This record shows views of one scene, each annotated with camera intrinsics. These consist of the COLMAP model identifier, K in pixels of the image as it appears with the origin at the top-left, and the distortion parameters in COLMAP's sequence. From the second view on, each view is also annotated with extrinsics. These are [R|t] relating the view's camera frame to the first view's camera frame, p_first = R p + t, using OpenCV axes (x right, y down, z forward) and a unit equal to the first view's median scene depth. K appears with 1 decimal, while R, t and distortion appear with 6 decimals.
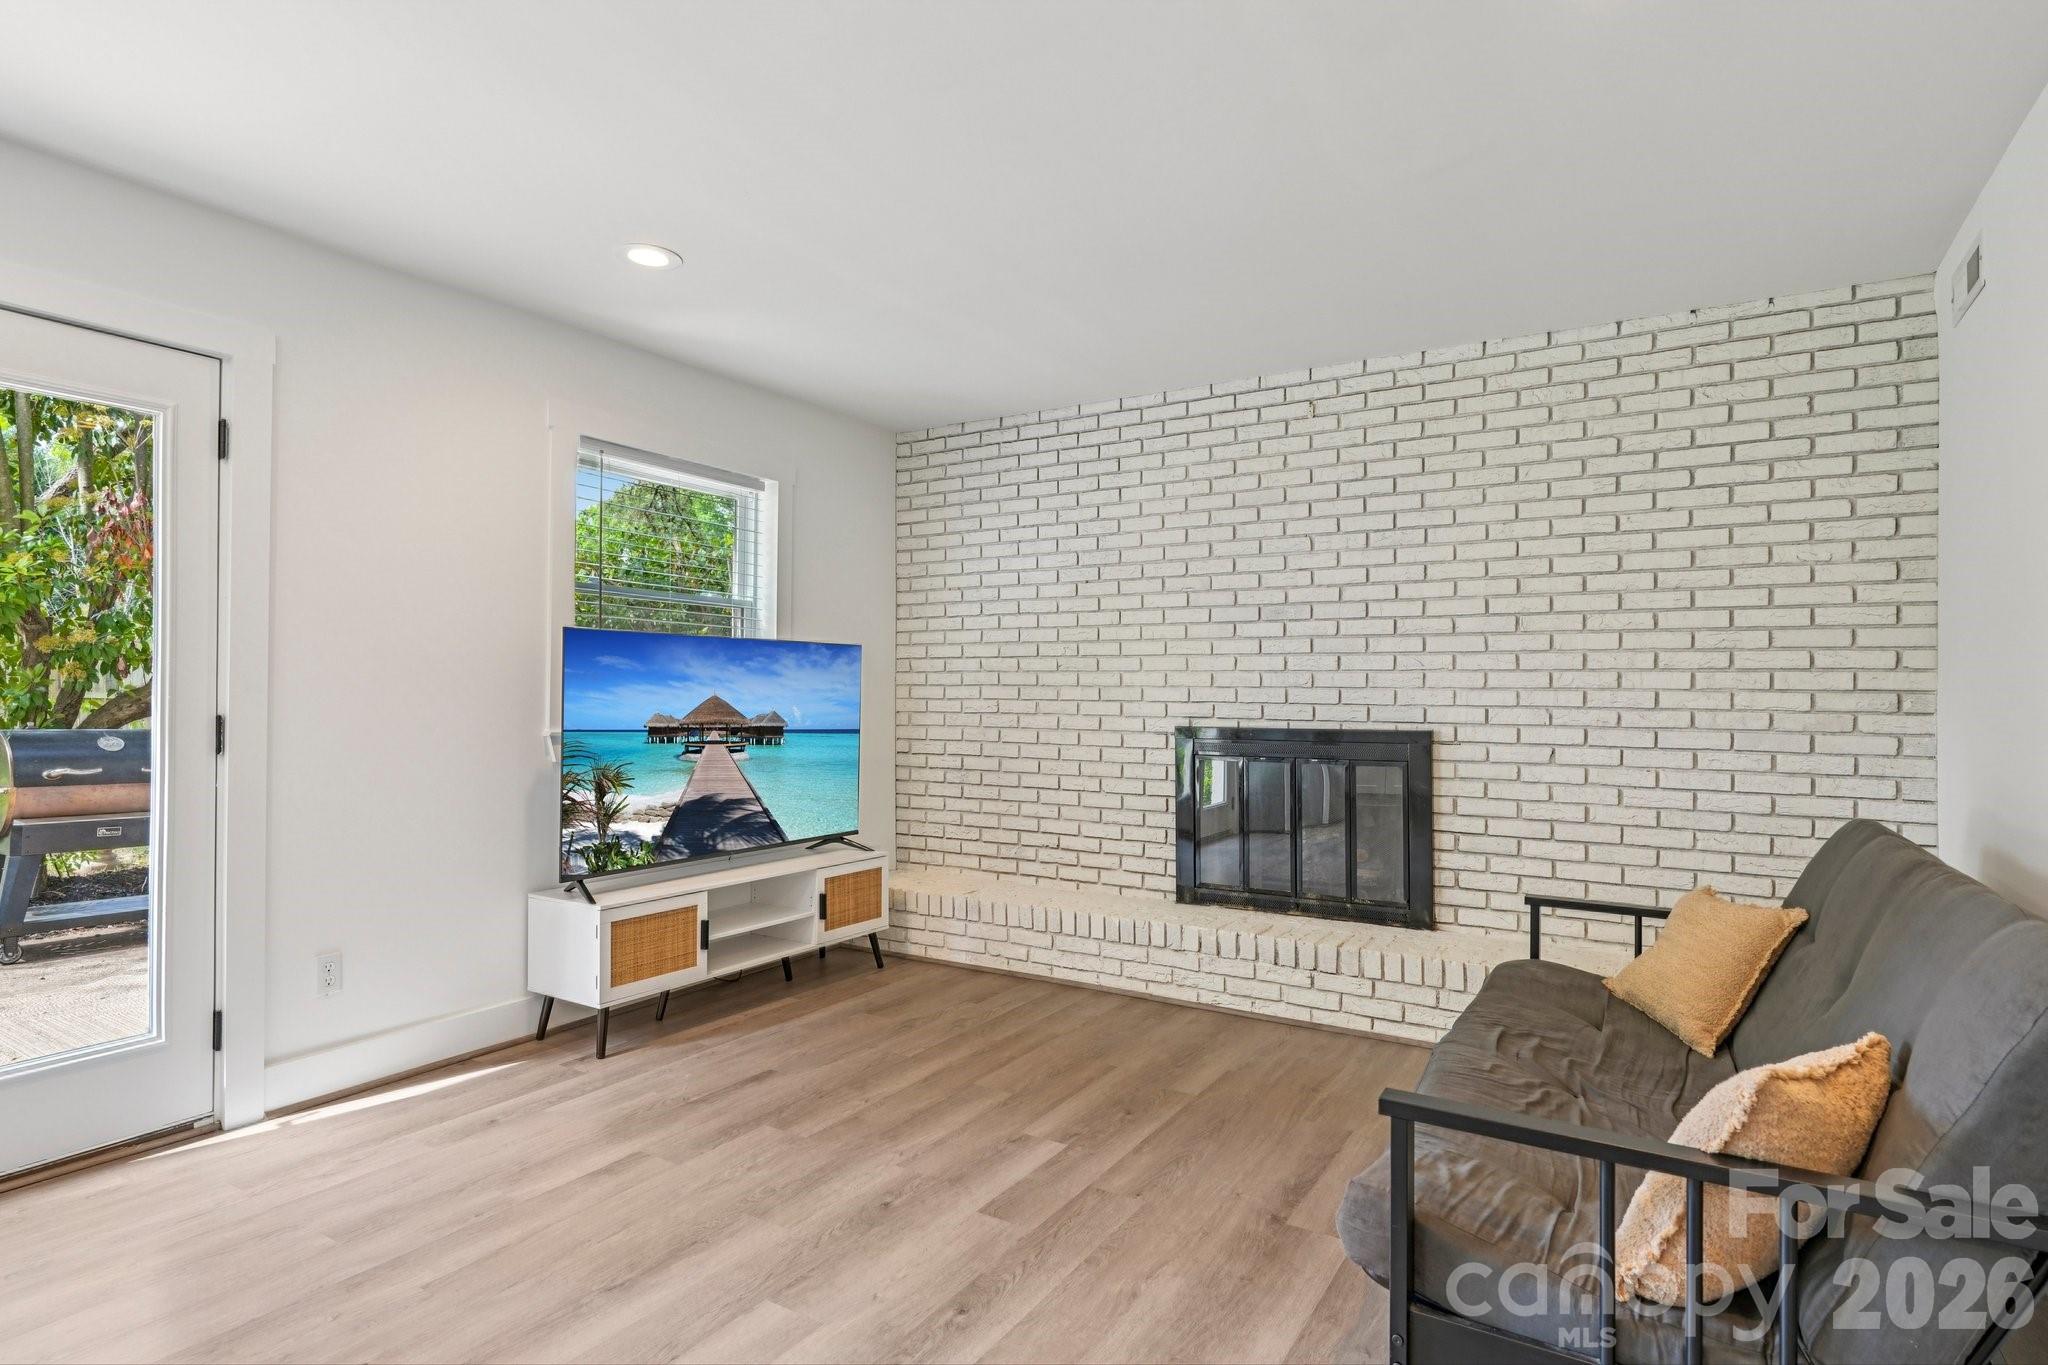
lens RADIAL K [[1061.0, 0, 1021.9], [0, 1061.0, 692.6], [0, 0, 1]] dist [0.002040, 0.001224]
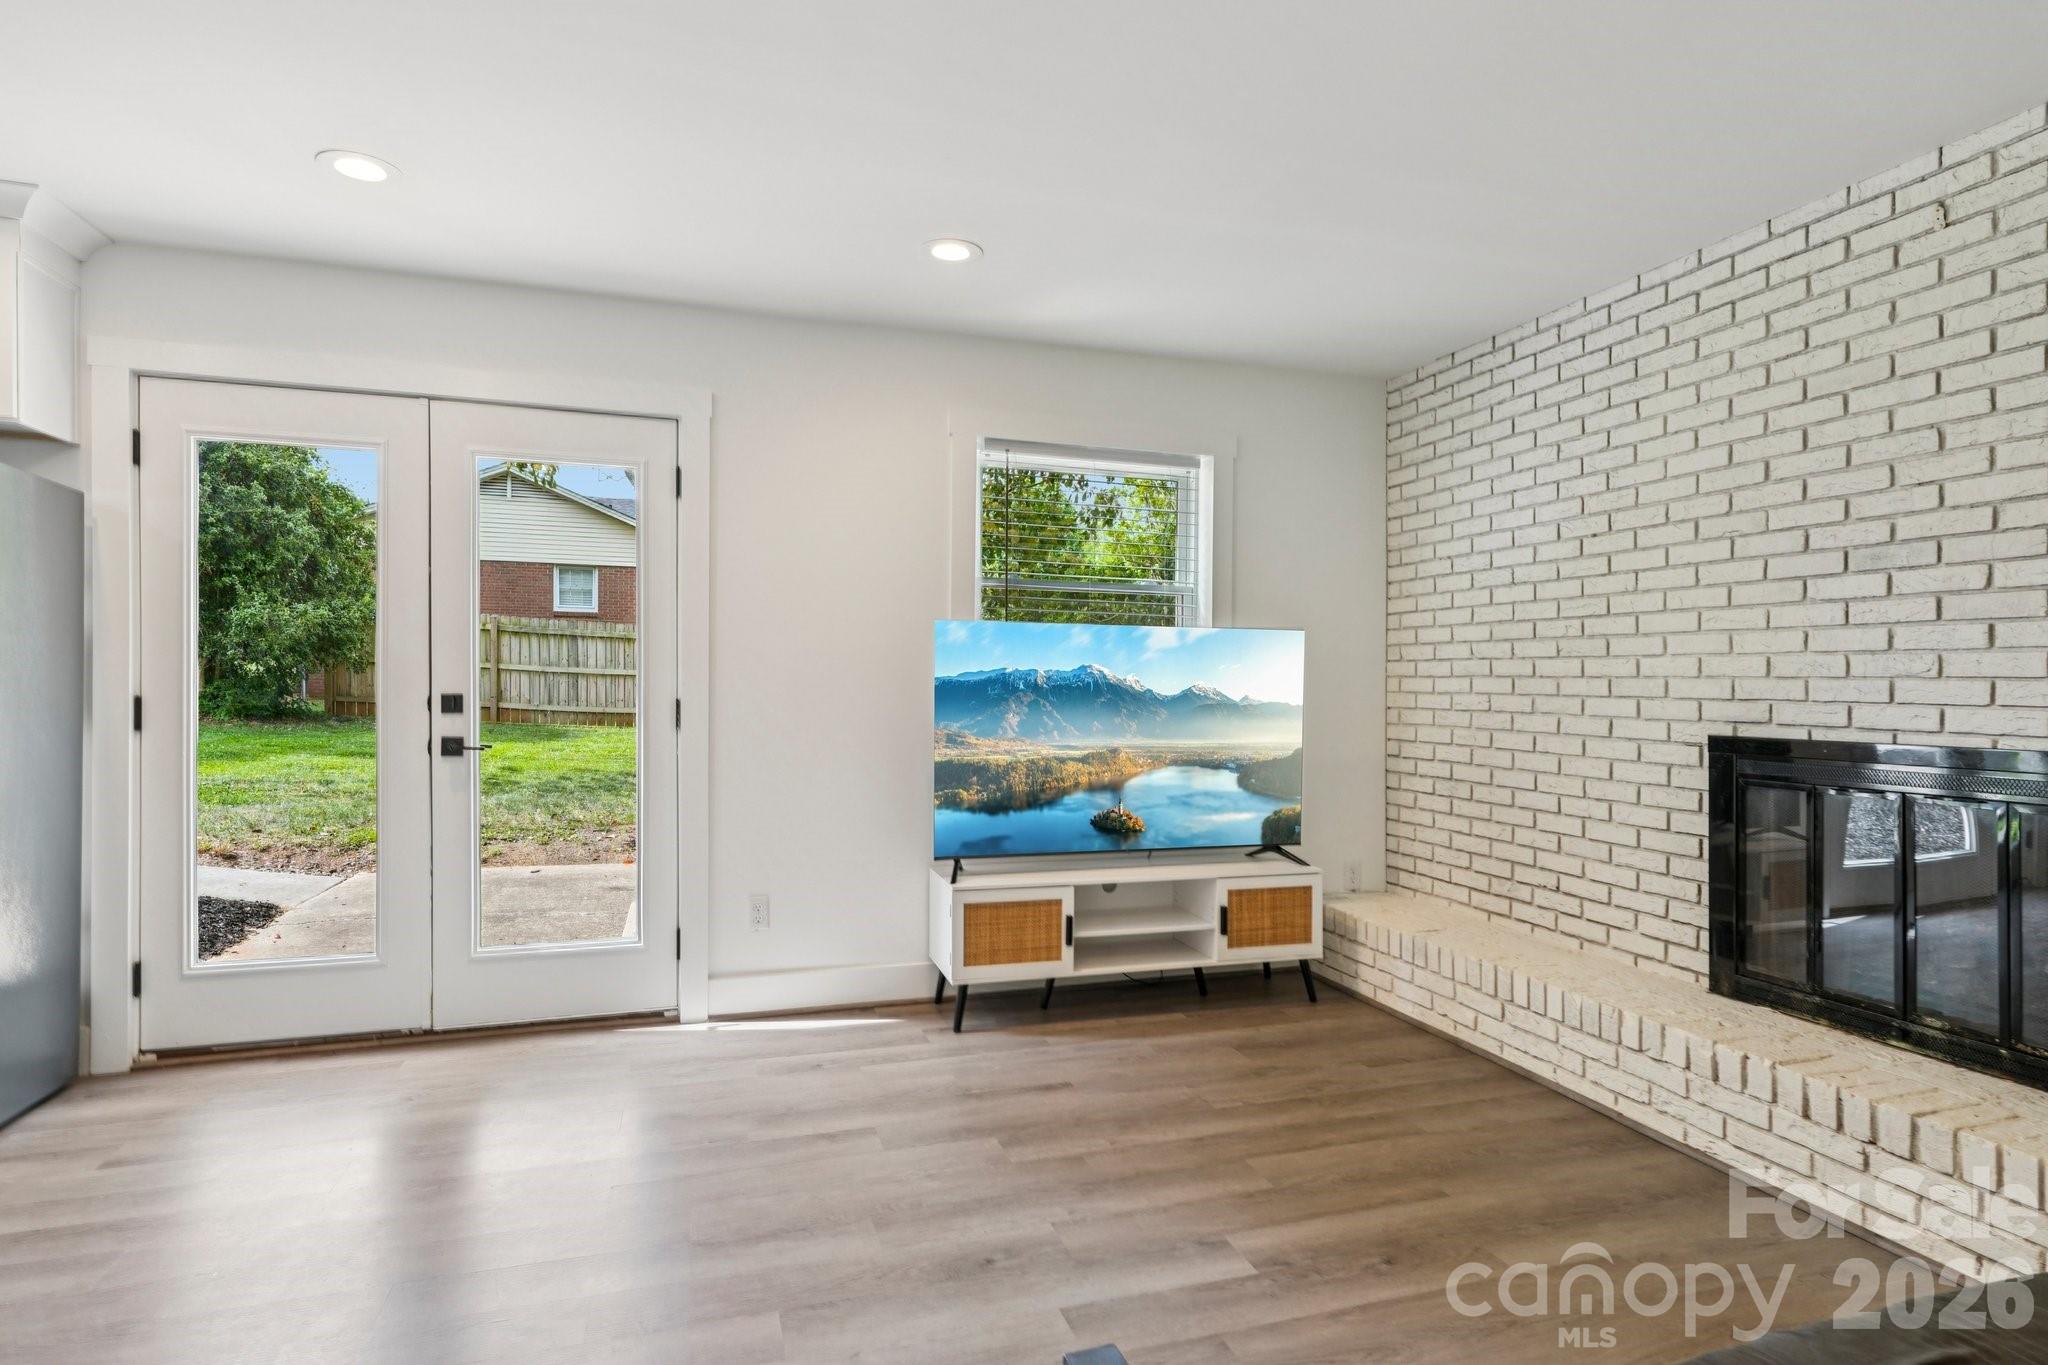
lens RADIAL K [[1061.0, 0, 1021.9], [0, 1061.0, 692.6], [0, 0, 1]] dist [0.002040, 0.001224]
pose [[0.761882, 0.008141, -0.647665, 0.262534], [-0.005157, 0.999966, 0.006504, 0.002413], [0.647696, -0.001615, 0.761898, 0.198142]]
